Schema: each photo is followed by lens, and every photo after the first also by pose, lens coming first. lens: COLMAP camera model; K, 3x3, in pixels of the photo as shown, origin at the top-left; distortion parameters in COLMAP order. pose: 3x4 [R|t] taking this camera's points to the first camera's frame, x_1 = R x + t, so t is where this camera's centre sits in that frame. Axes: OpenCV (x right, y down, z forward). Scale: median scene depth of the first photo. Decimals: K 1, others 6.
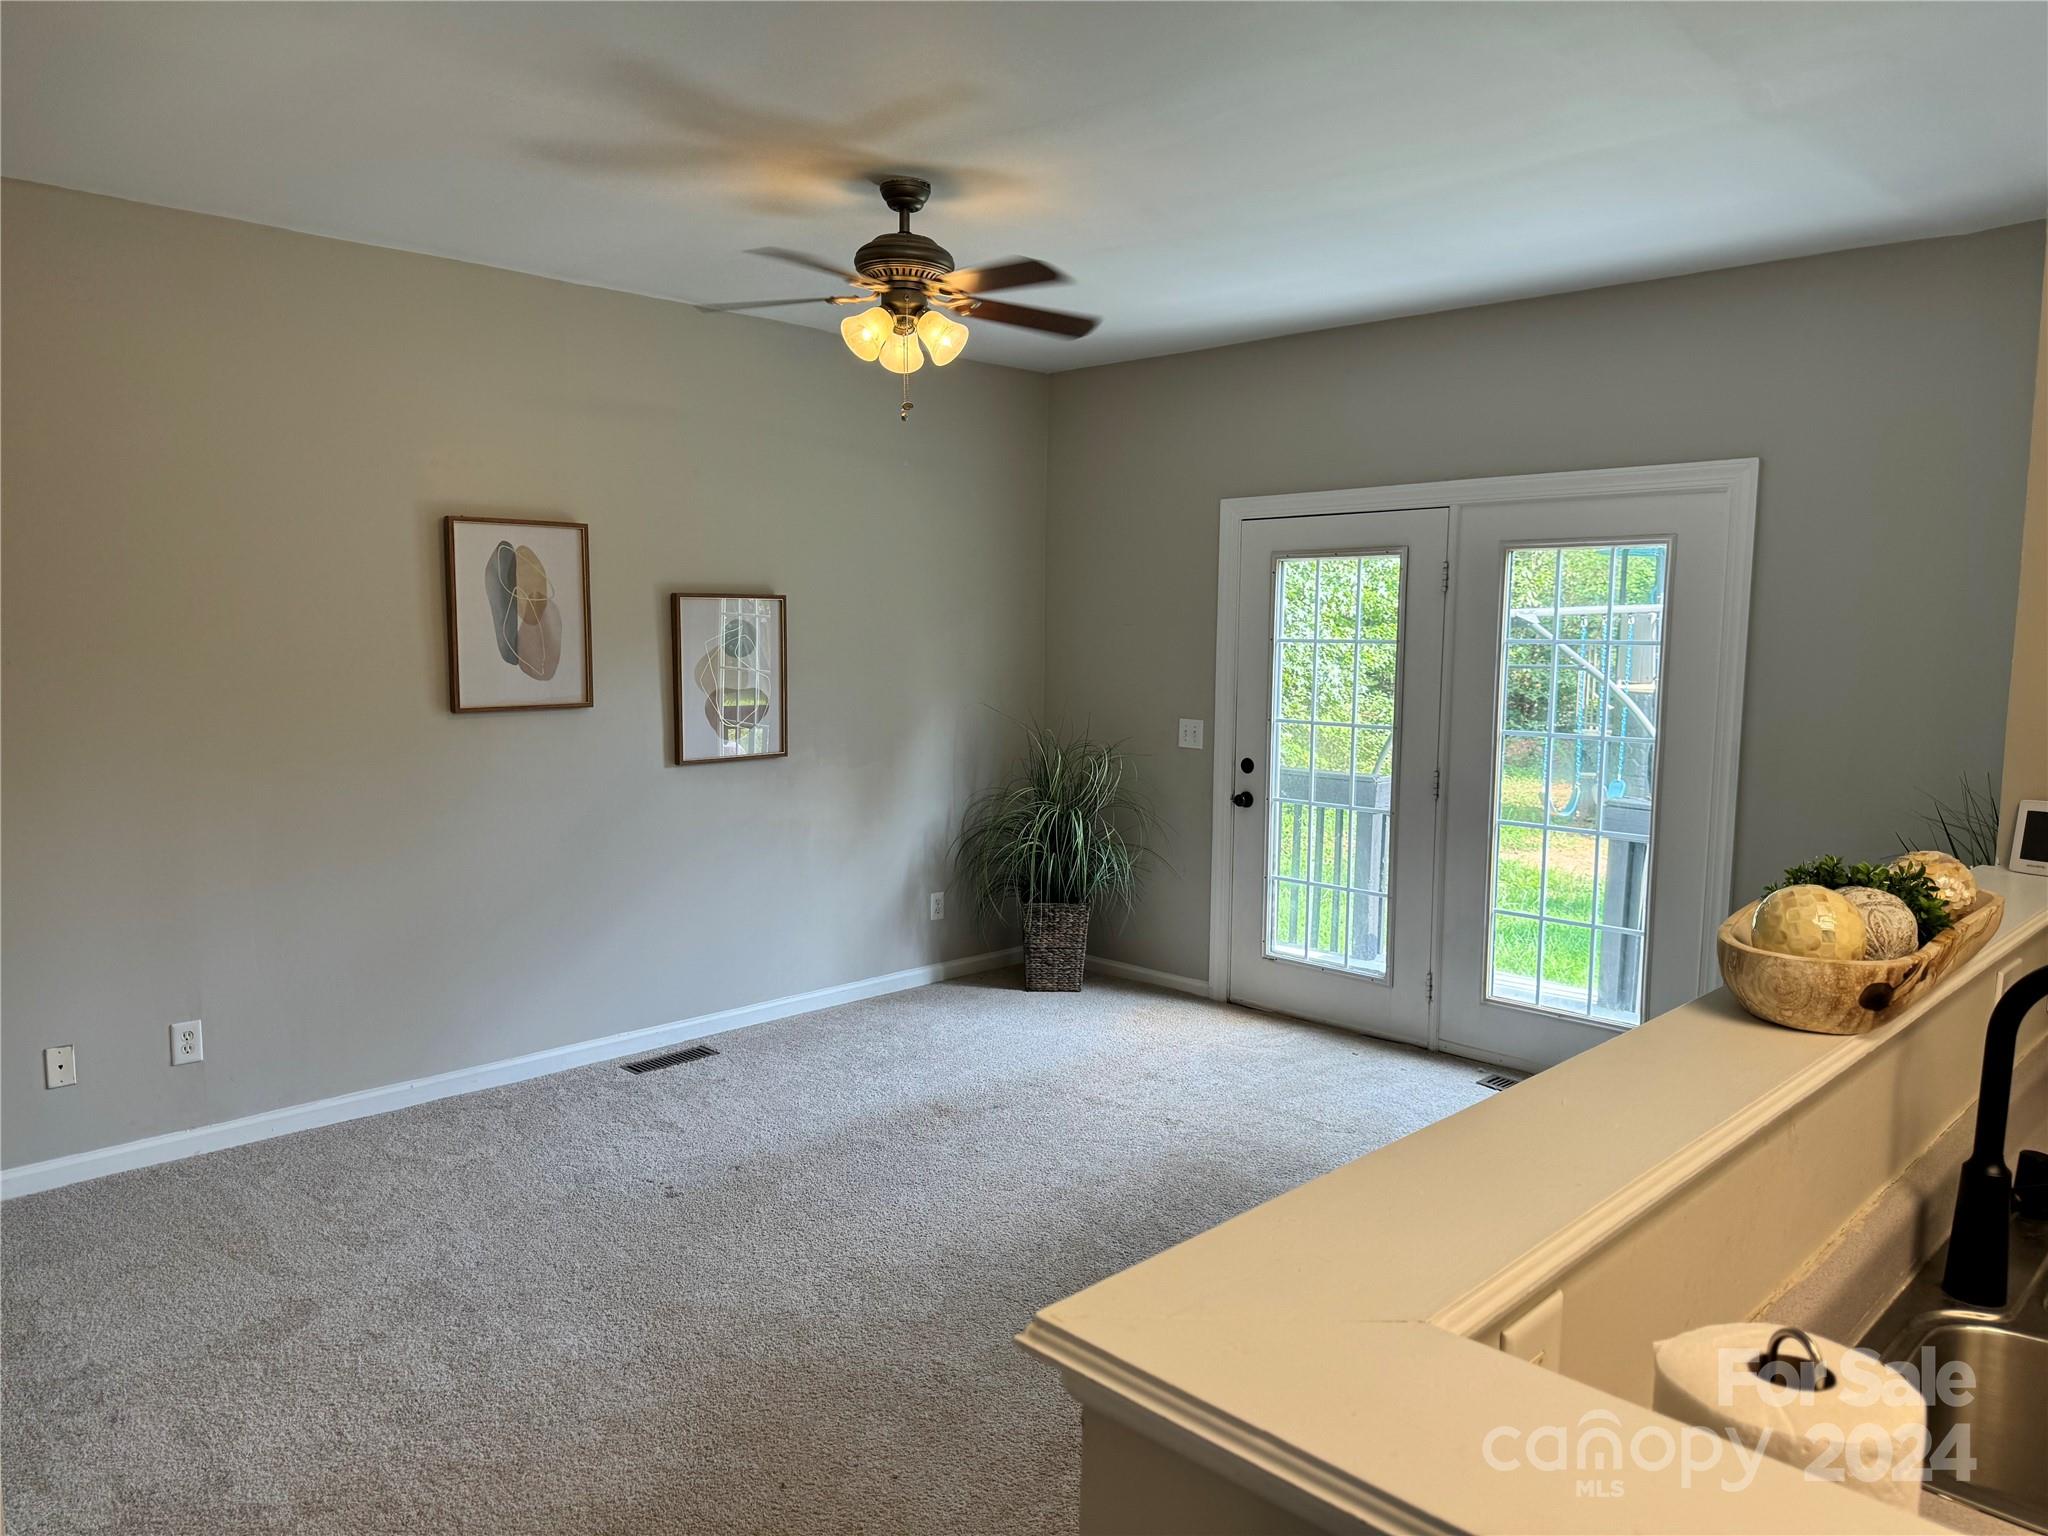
lens RADIAL K [[1427.7, 0, 1024.4], [0, 1427.7, 774.4], [0, 0, 1]] dist [0.034806, -0.046257]
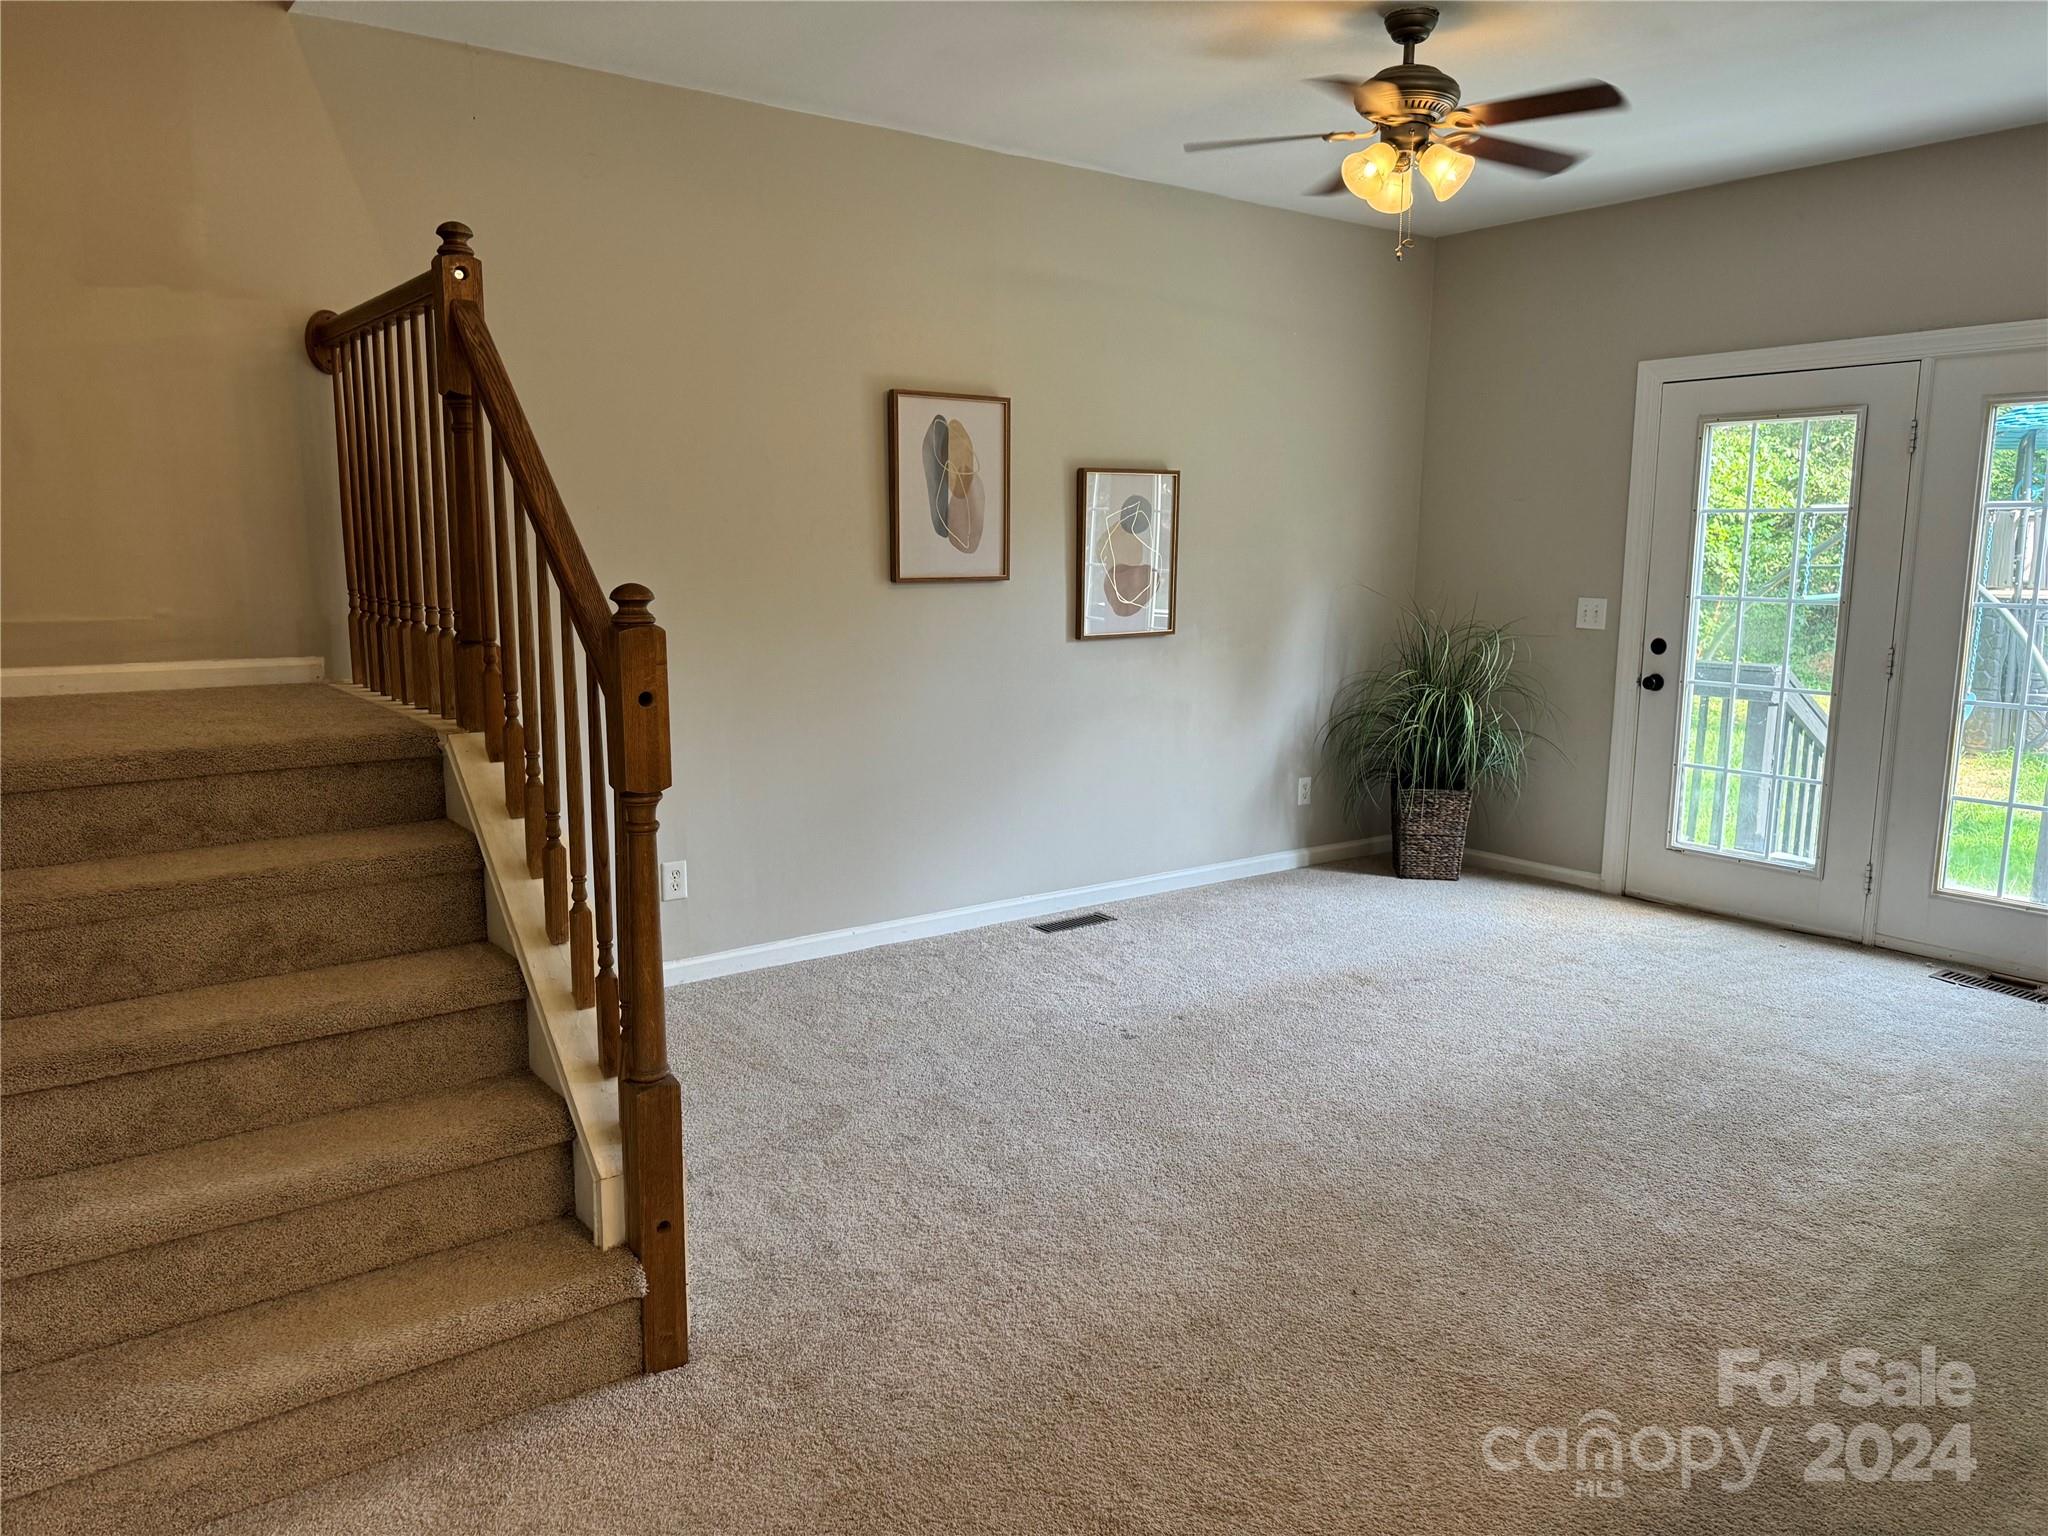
lens RADIAL K [[1427.7, 0, 1013.5], [0, 1427.7, 781.2], [0, 0, 1]] dist [0.034806, -0.046257]
pose [[0.987895, 0.019143, -0.153939, -0.147065], [-0.010578, 0.998360, 0.056268, 0.041995], [0.154764, -0.053958, 0.986477, -0.019862]]
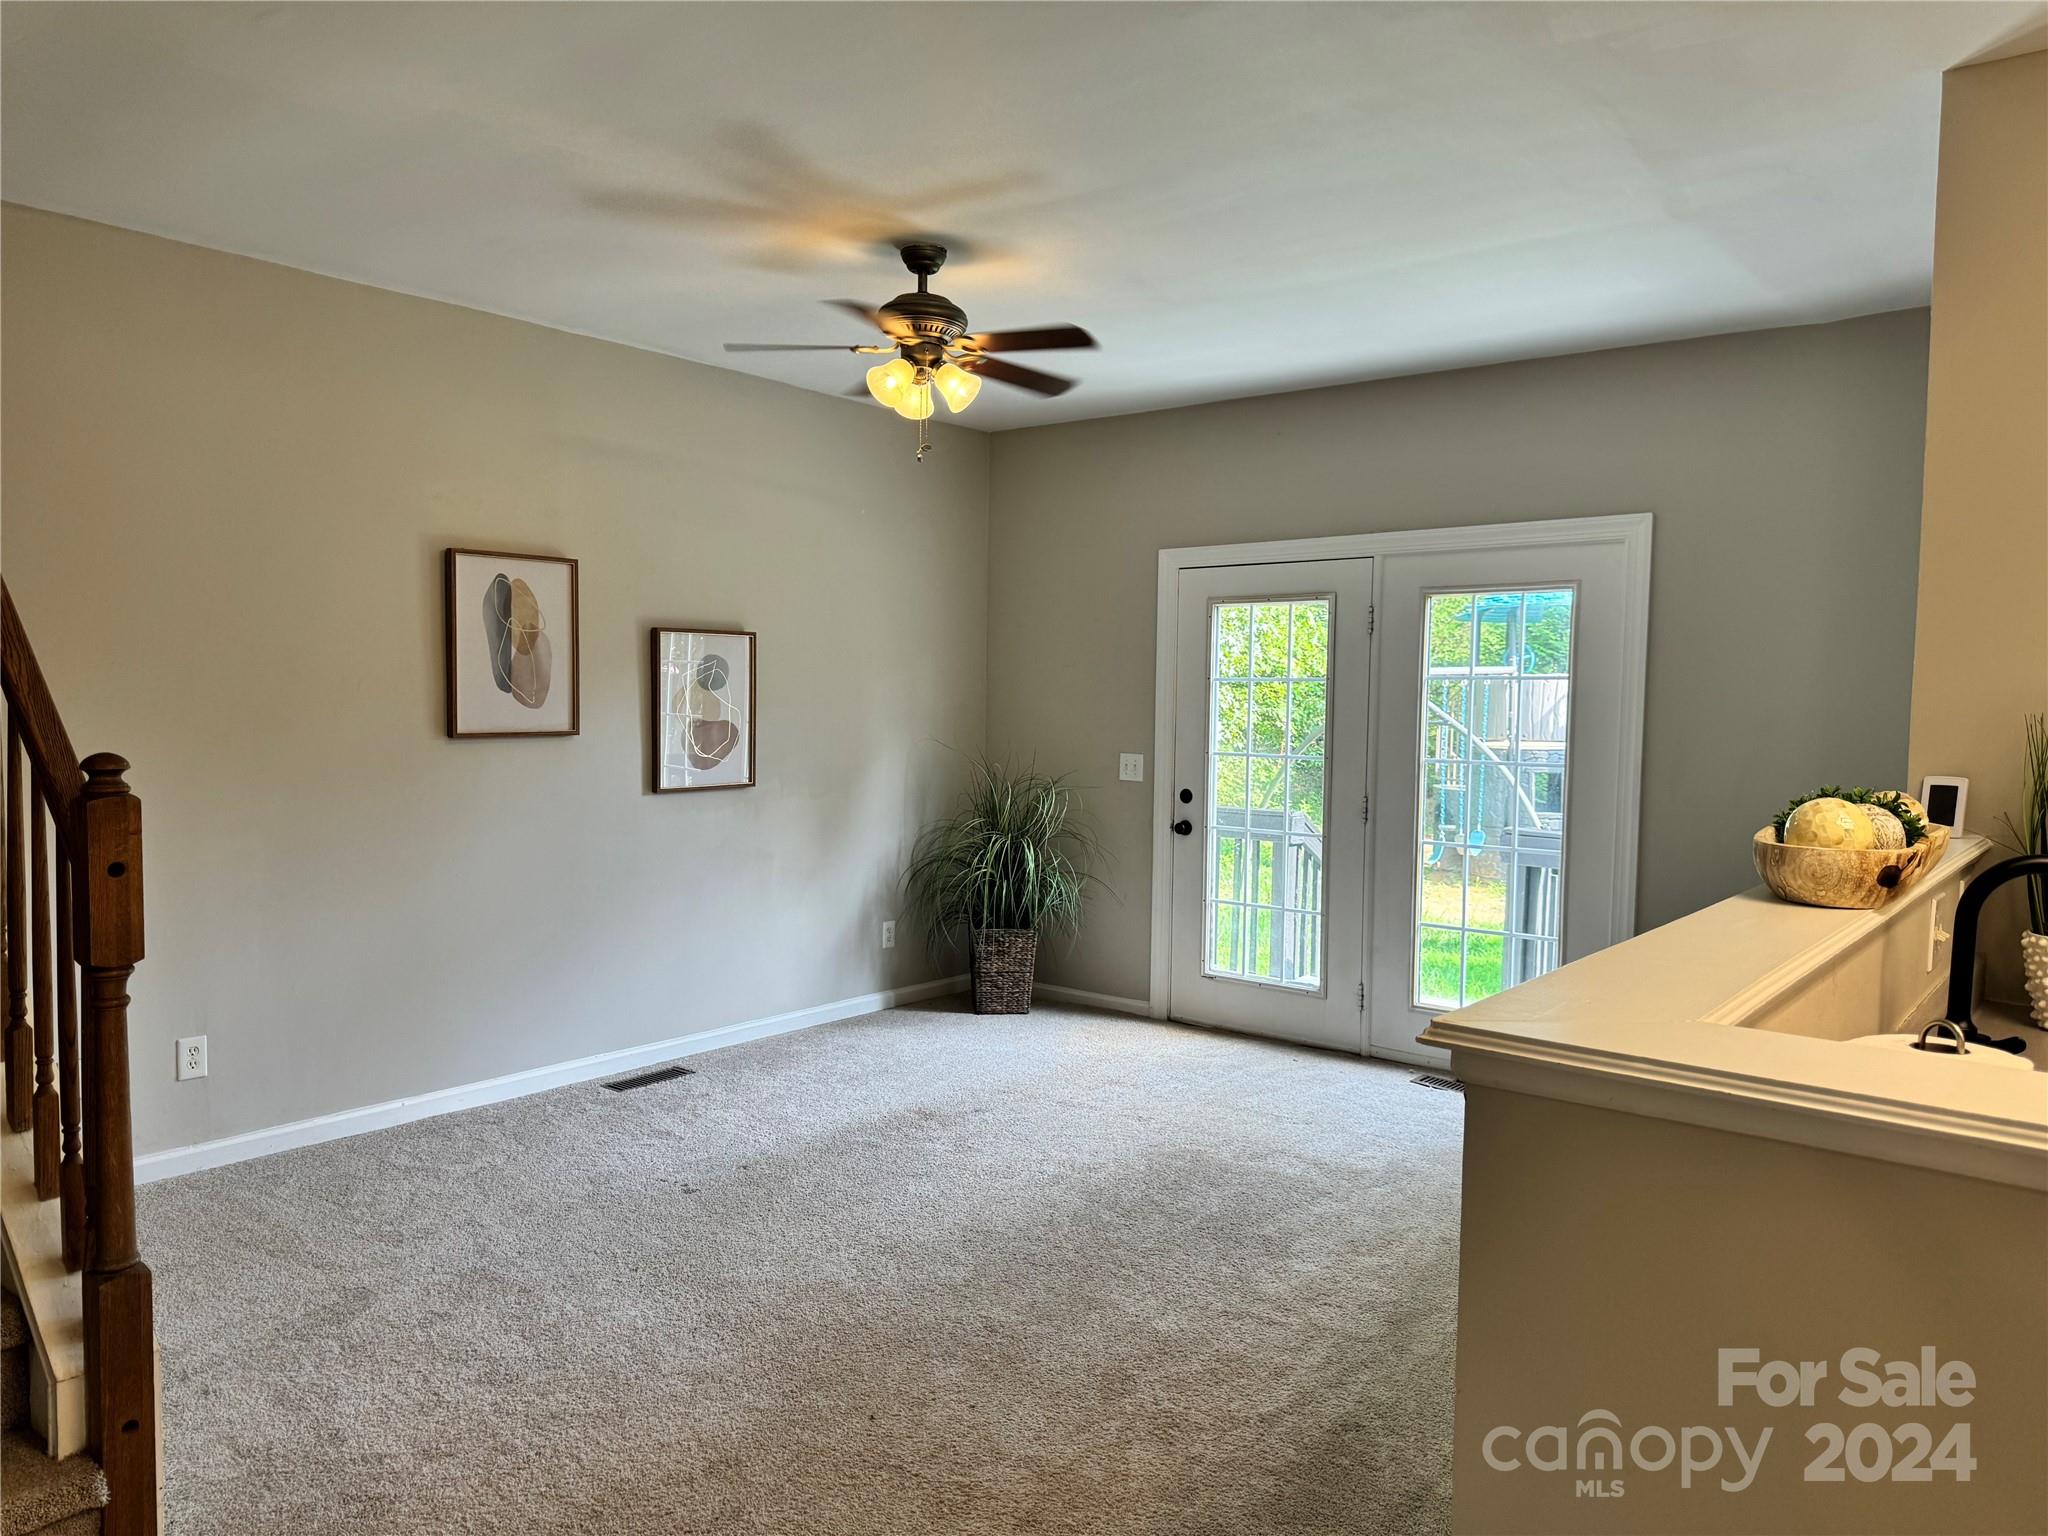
lens RADIAL K [[1427.7, 0, 1014.1], [0, 1427.7, 775.1], [0, 0, 1]] dist [0.034806, -0.046257]
pose [[0.995167, -0.000878, 0.098194, -0.095465], [0.005659, 0.998811, -0.048415, 0.036017], [-0.098035, 0.048736, 0.993989, -0.064750]]
